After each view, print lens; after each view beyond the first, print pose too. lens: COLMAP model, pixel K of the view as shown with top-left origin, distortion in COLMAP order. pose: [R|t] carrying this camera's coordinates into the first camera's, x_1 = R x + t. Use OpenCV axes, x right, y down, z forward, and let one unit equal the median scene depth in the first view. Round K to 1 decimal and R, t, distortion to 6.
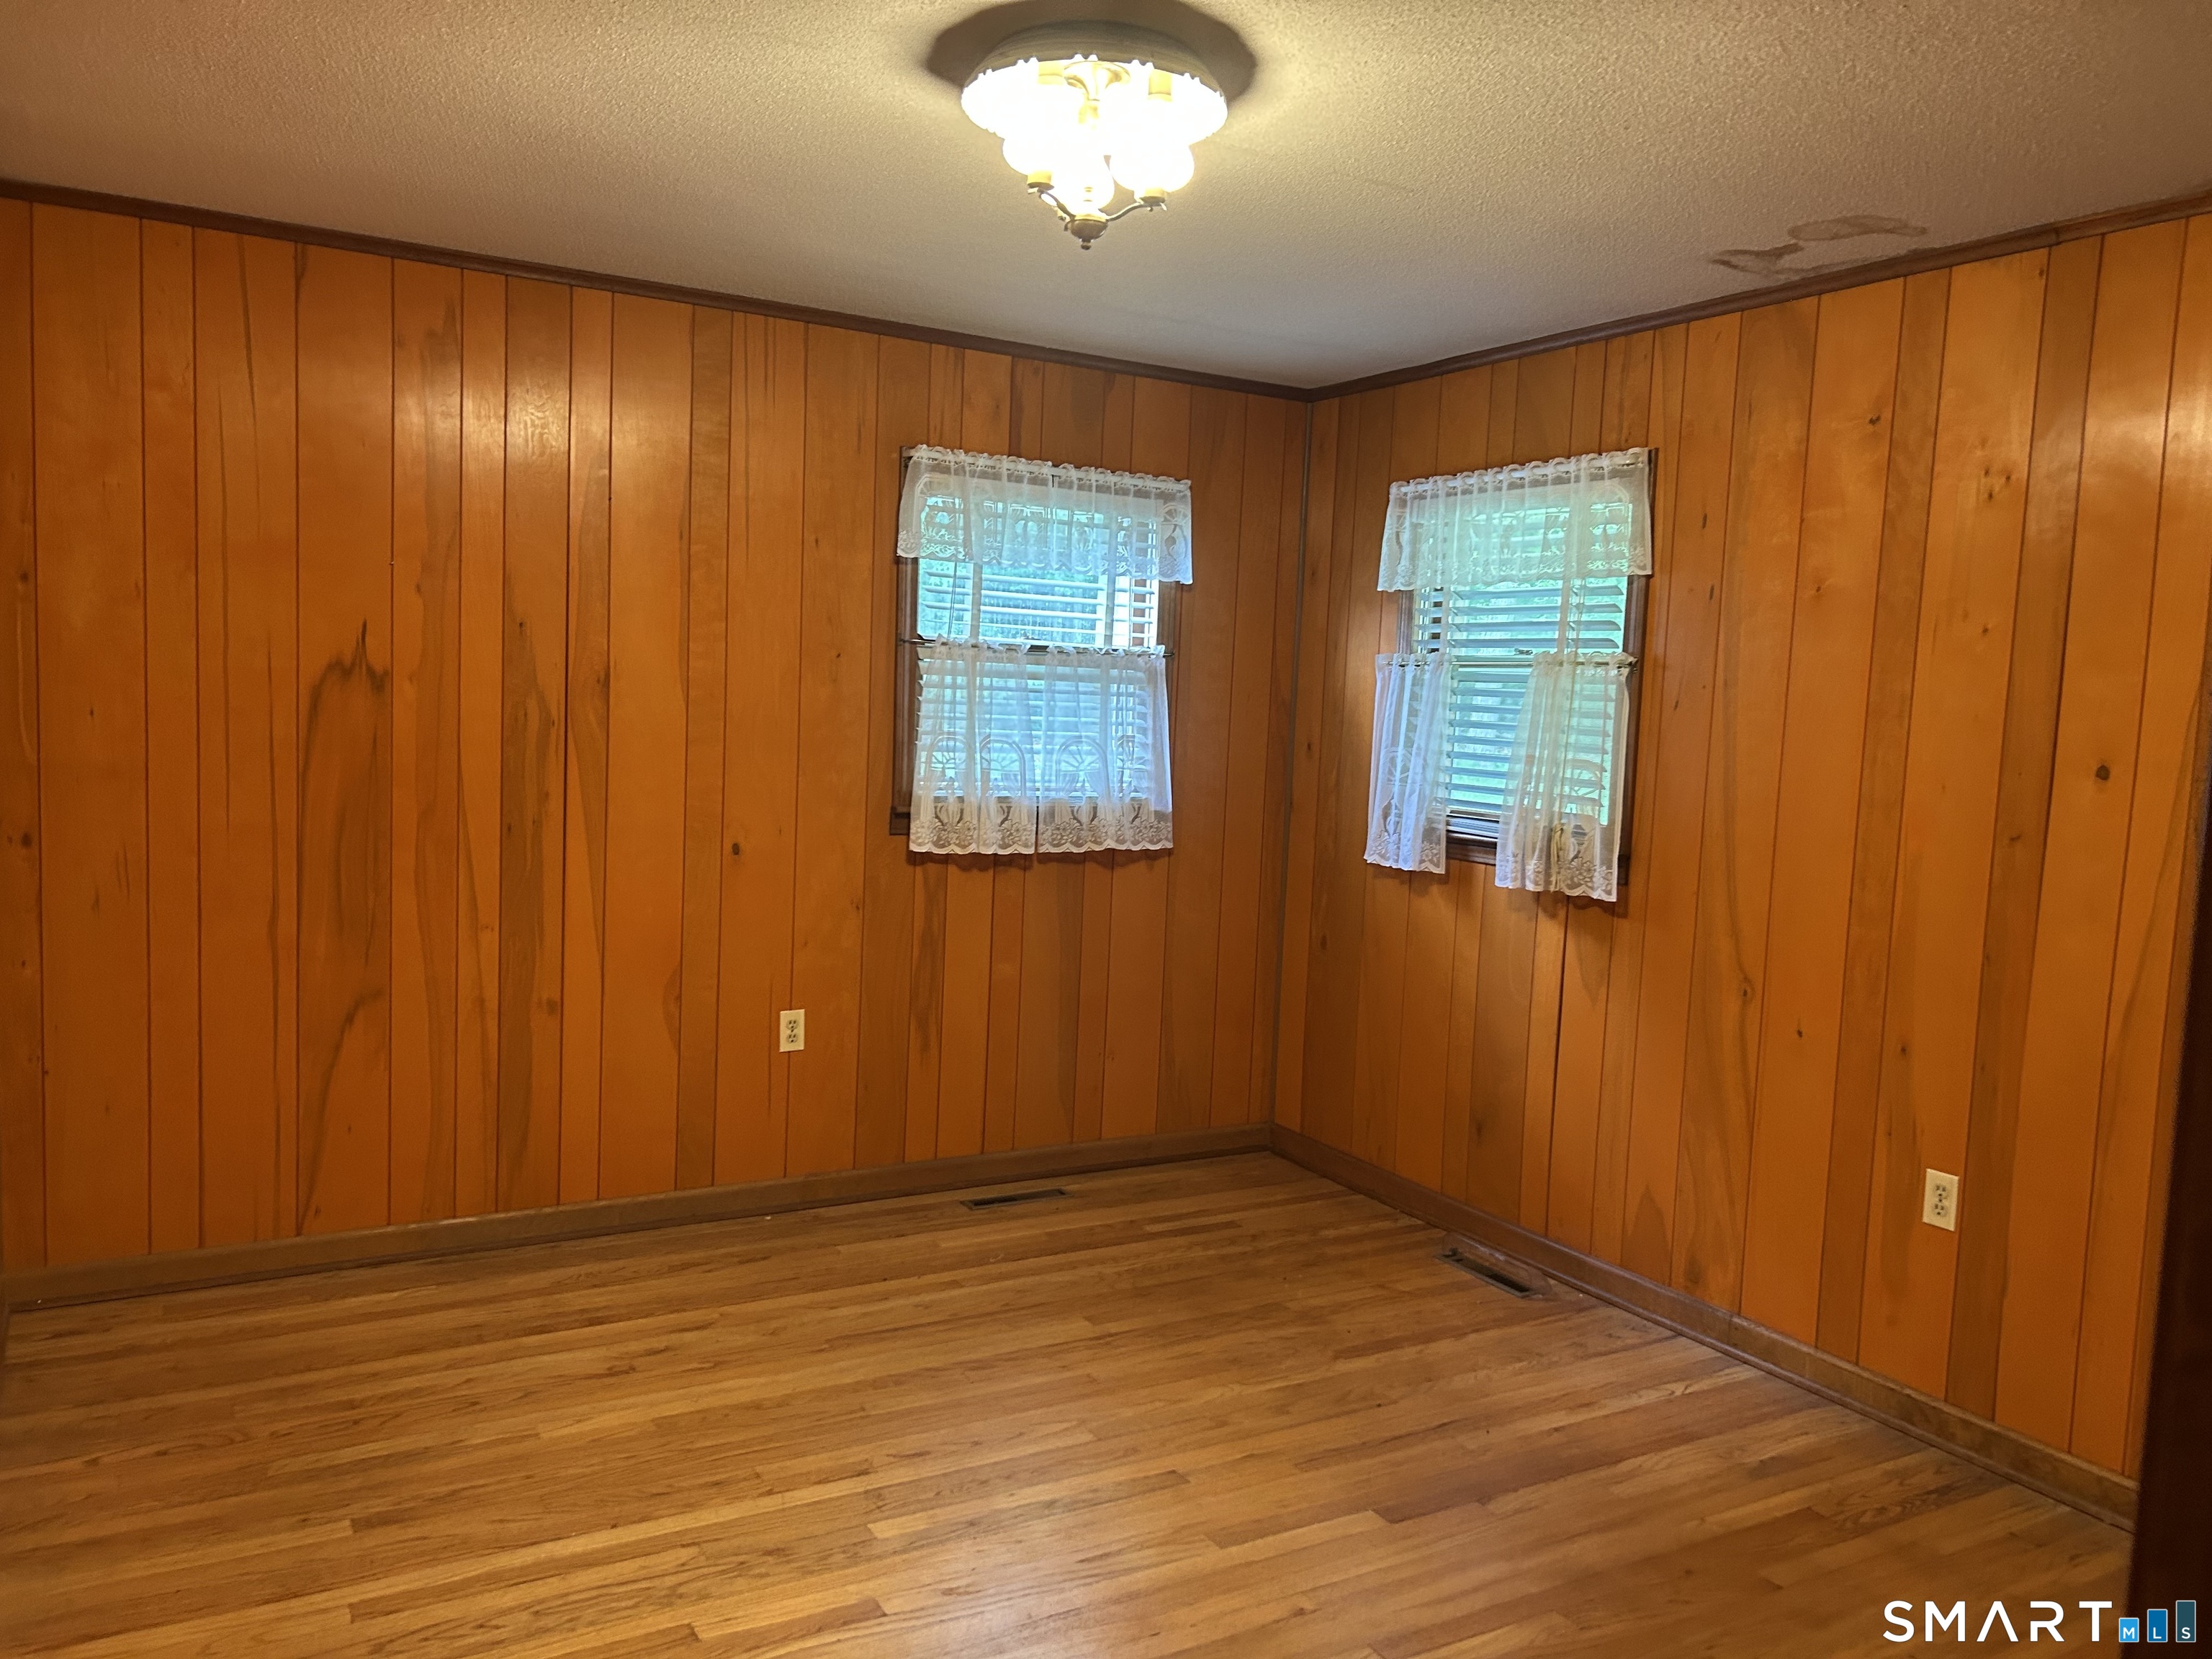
lens RADIAL K [[1667.2, 0, 1106.0], [0, 1667.2, 829.5], [0, 0, 1]] dist [0.005513, -0.033881]
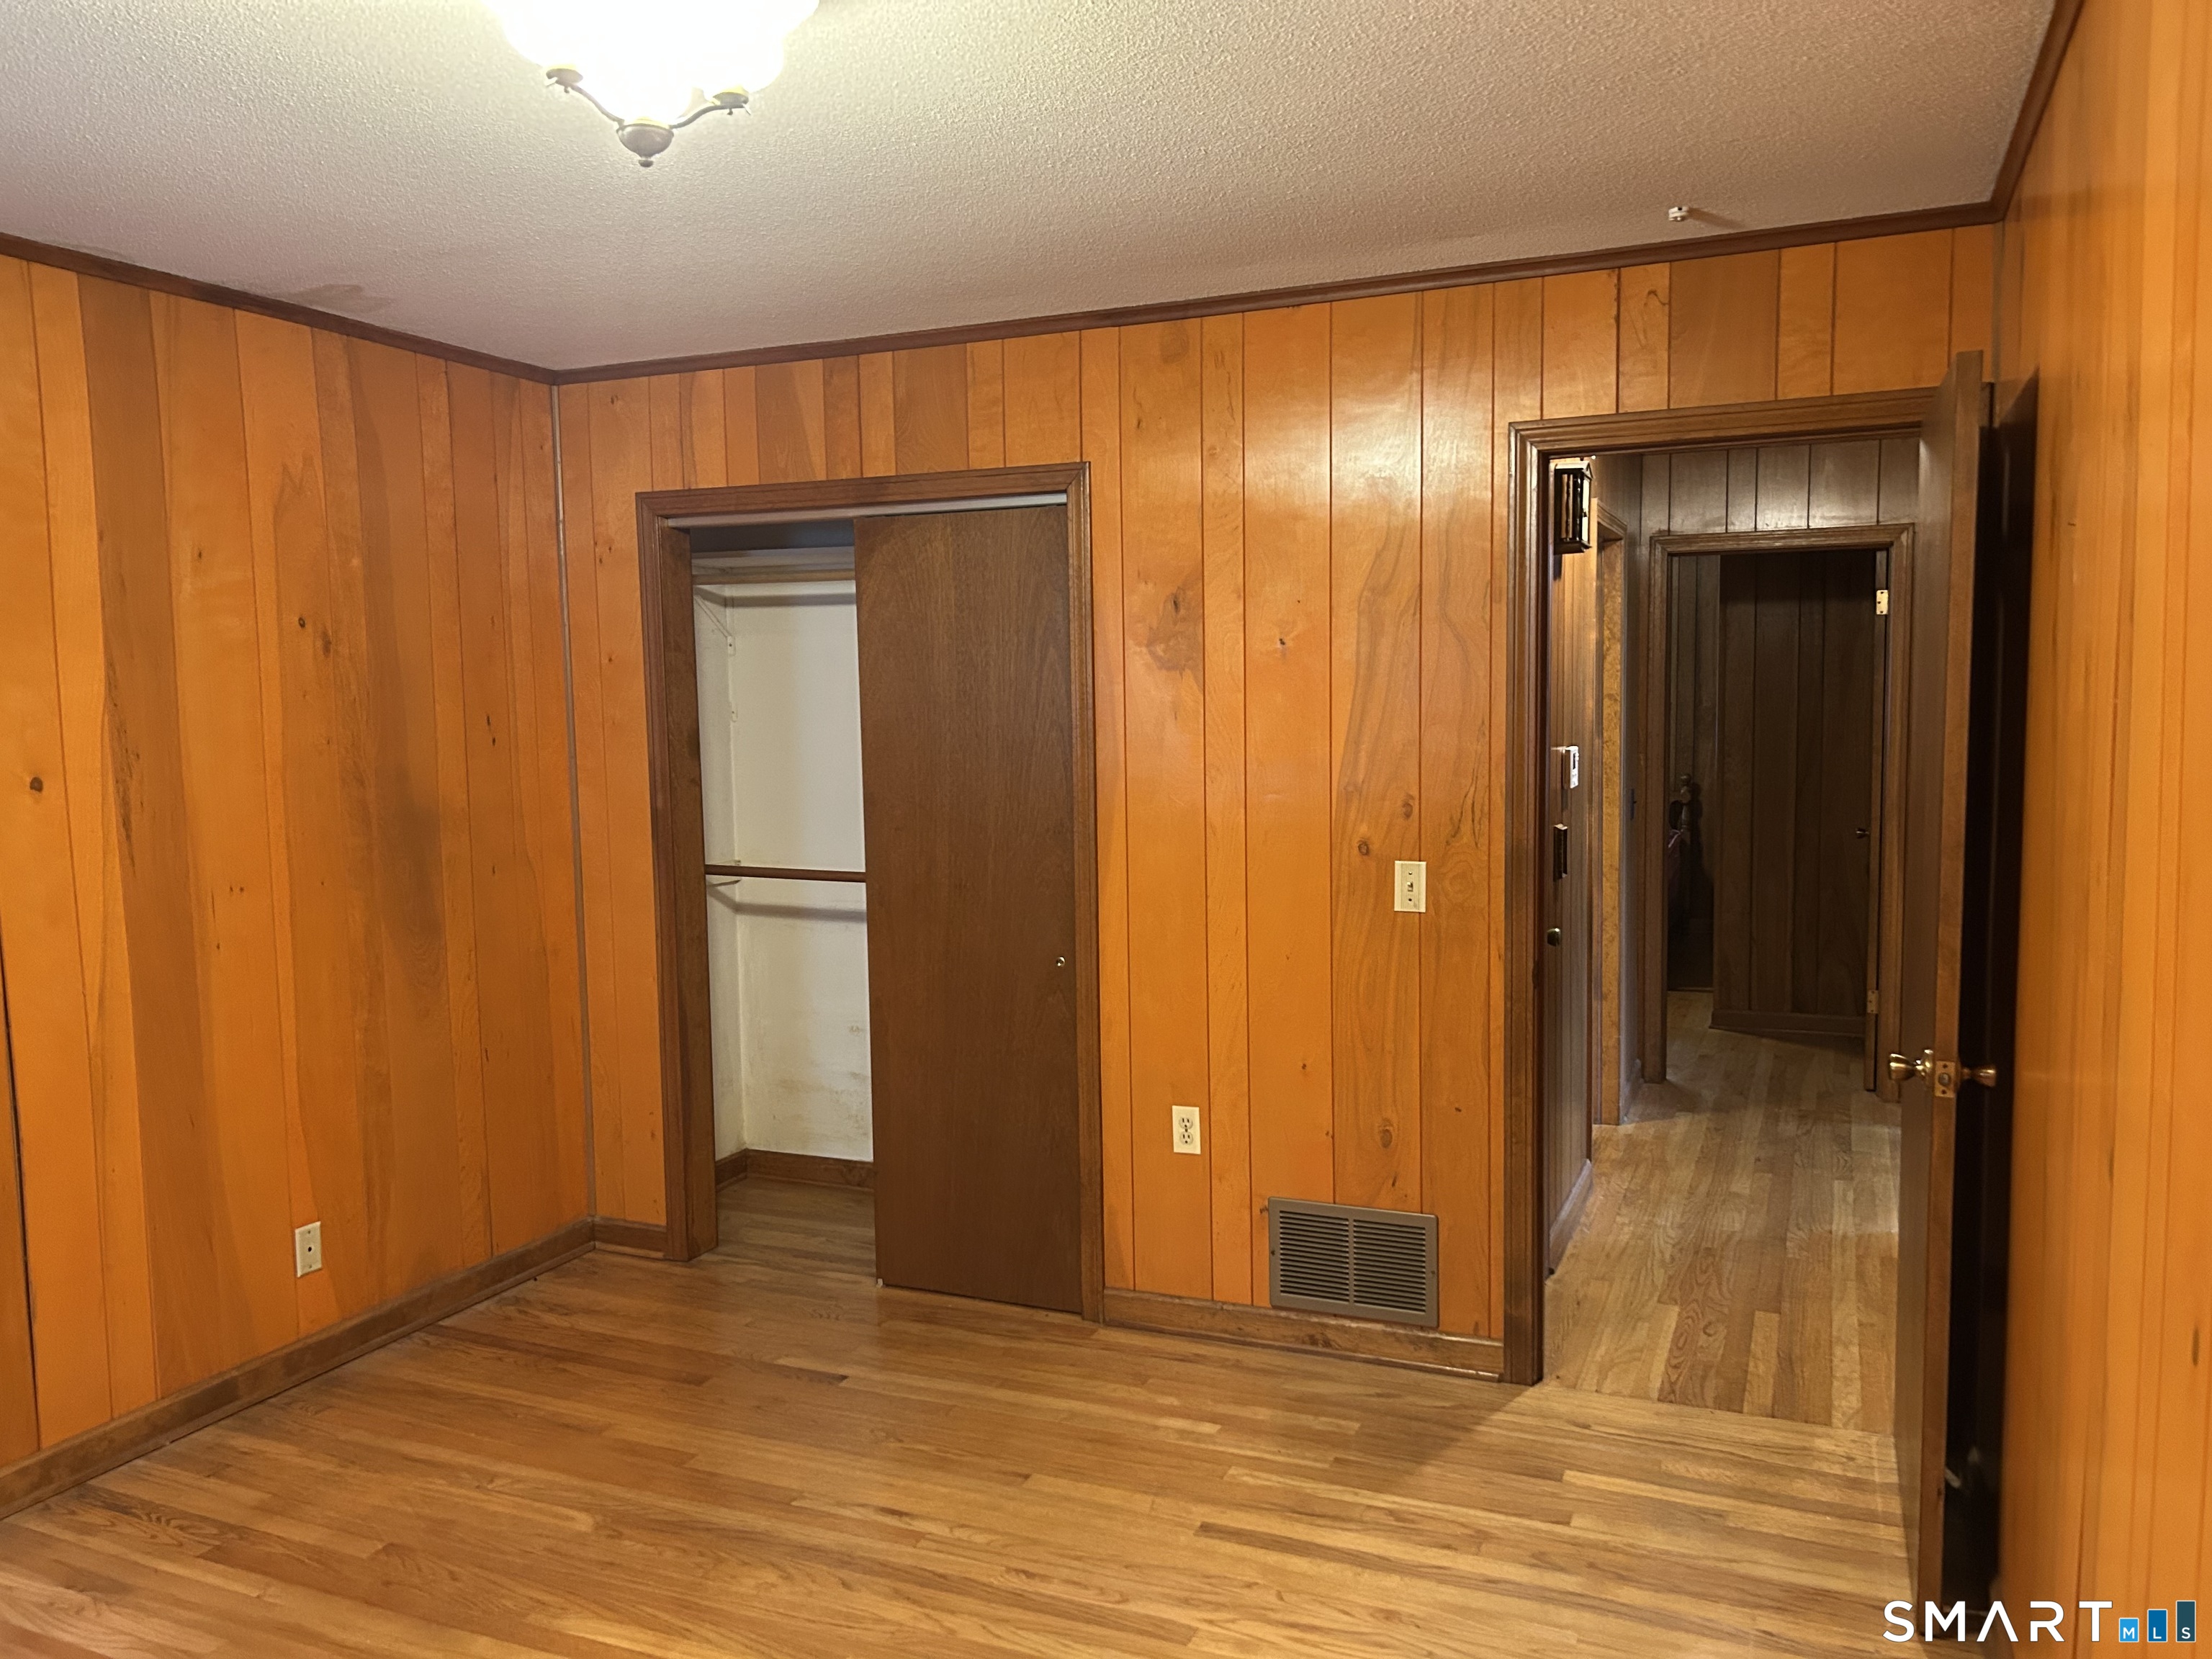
lens RADIAL K [[1667.2, 0, 1106.0], [0, 1667.2, 829.5], [0, 0, 1]] dist [0.005513, -0.033881]
pose [[-0.596163, -0.092825, 0.797479, -0.621199], [0.059761, 0.985408, 0.159374, -0.131058], [-0.800636, 0.142671, -0.581916, 1.071074]]
